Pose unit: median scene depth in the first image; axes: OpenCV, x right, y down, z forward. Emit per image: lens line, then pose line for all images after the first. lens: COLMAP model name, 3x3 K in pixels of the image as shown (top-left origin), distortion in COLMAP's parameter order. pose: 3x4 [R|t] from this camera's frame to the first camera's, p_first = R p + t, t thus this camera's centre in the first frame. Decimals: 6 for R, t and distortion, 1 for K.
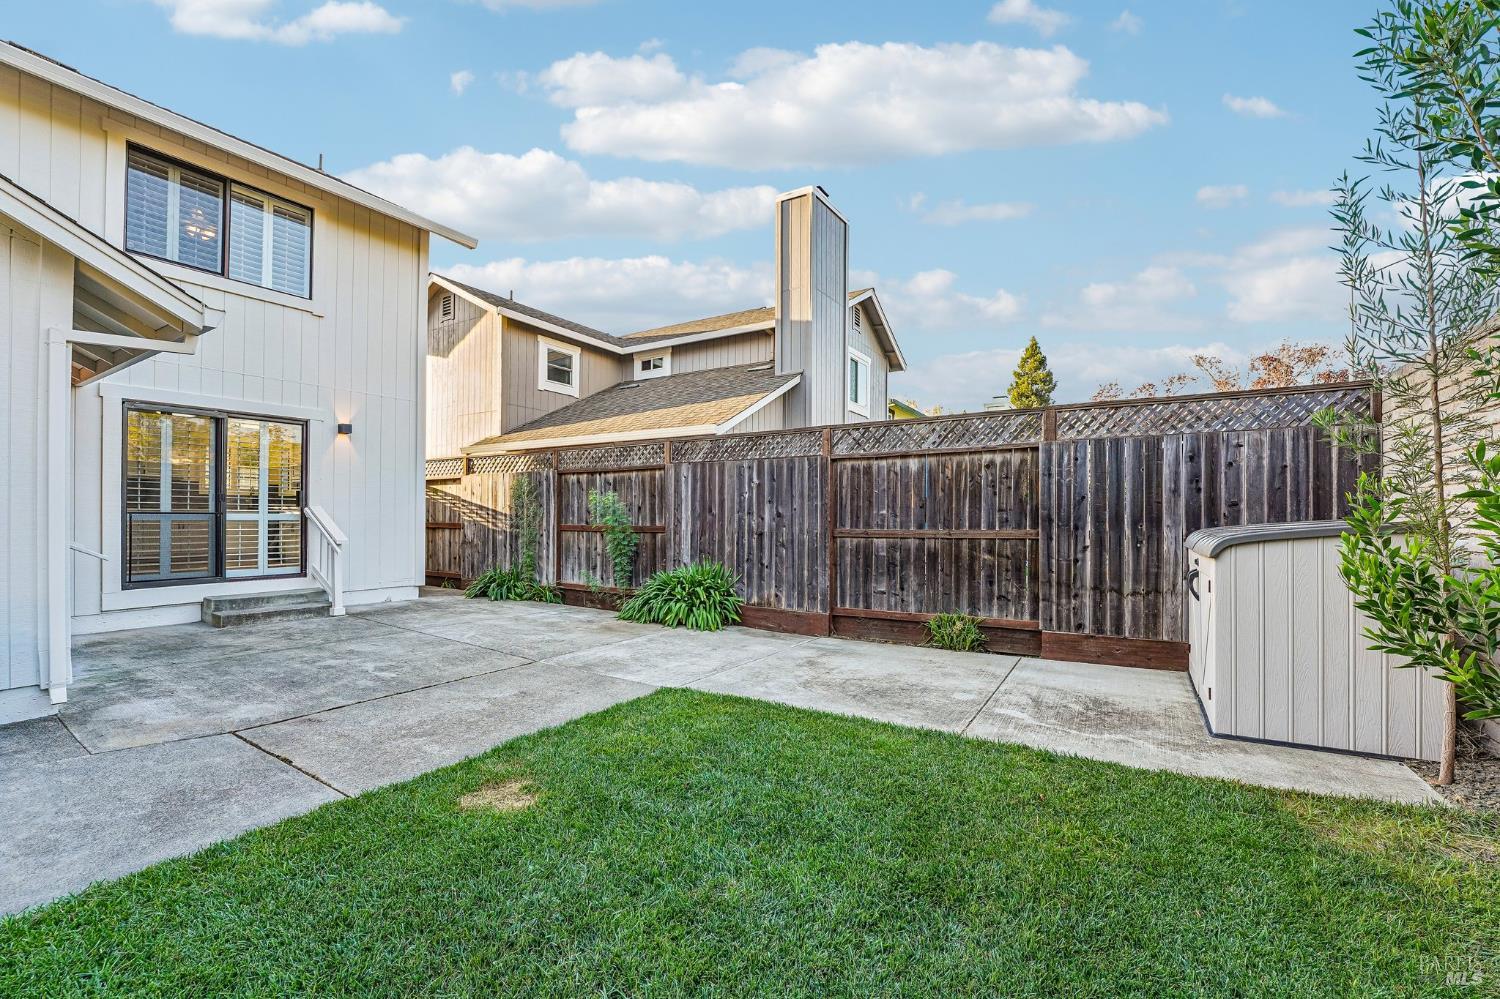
lens RADIAL K [[618.3, 0, 746.9], [0, 618.3, 519.0], [0, 0, 1]] dist [-0.025199, 0.000324]
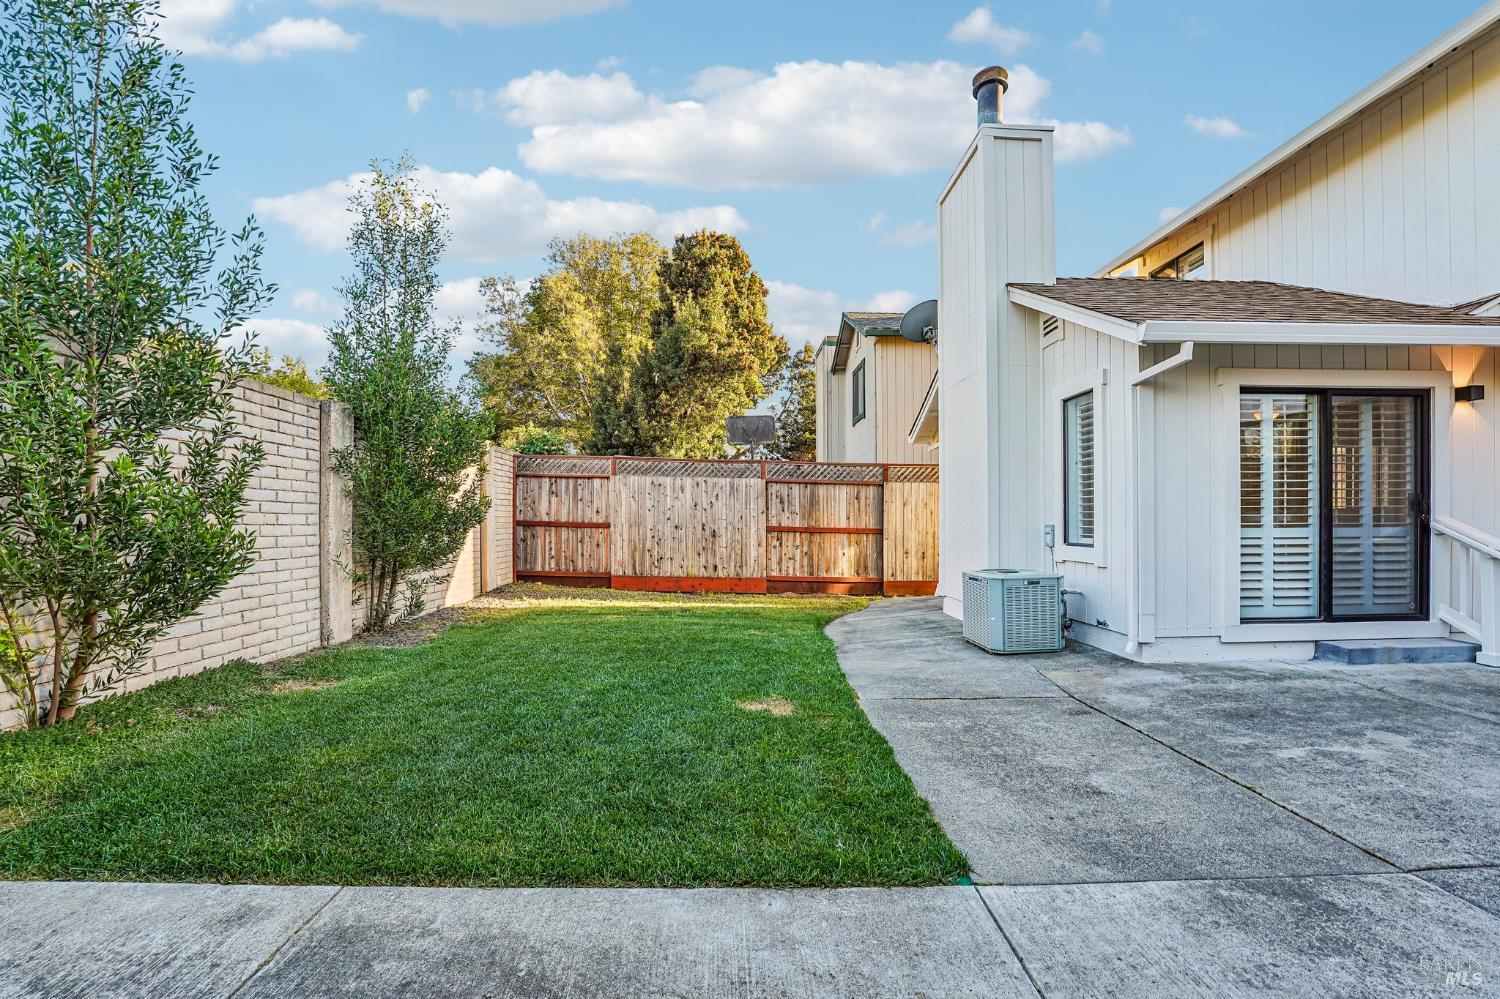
lens RADIAL K [[618.3, 0, 746.9], [0, 618.3, 519.0], [0, 0, 1]] dist [-0.025199, 0.000324]
pose [[-0.833948, -0.008092, -0.551783, 0.244534], [-0.007234, 0.999967, -0.003732, 0.011712], [0.551795, 0.000880, -0.833979, 1.196652]]
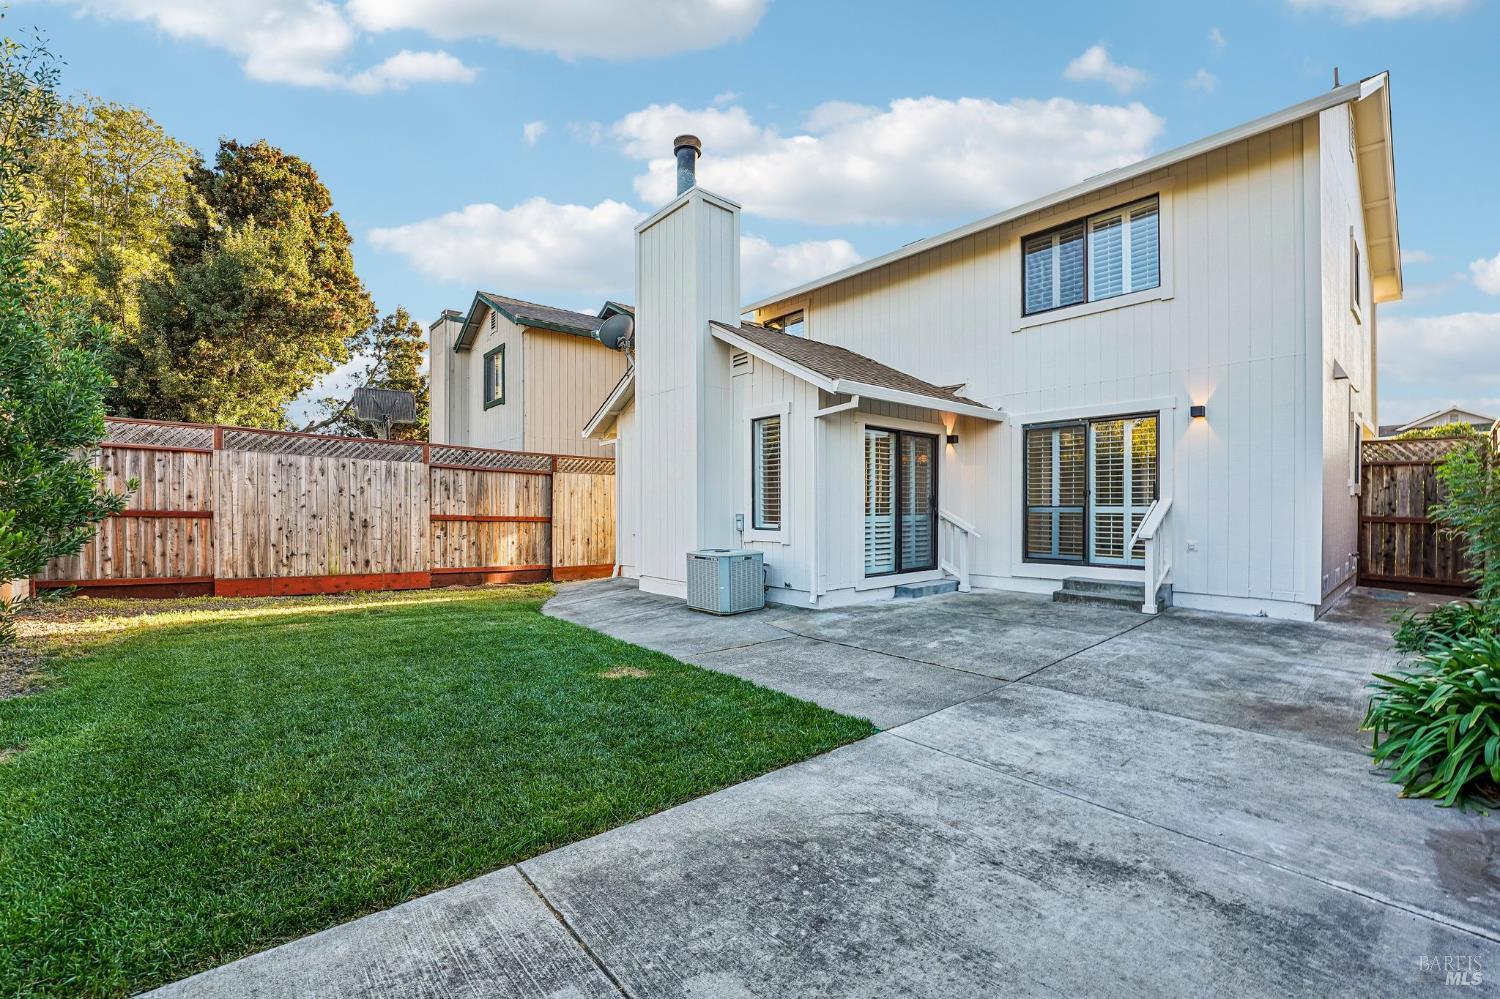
lens RADIAL K [[622.1, 0, 750.7], [0, 622.1, 504.6], [0, 0, 1]] dist [-0.026426, -0.000003]
pose [[-0.290678, -0.013644, -0.956724, 0.609748], [-0.008887, 0.999894, -0.011560, 0.008384], [0.956780, 0.005142, -0.290769, 0.995254]]
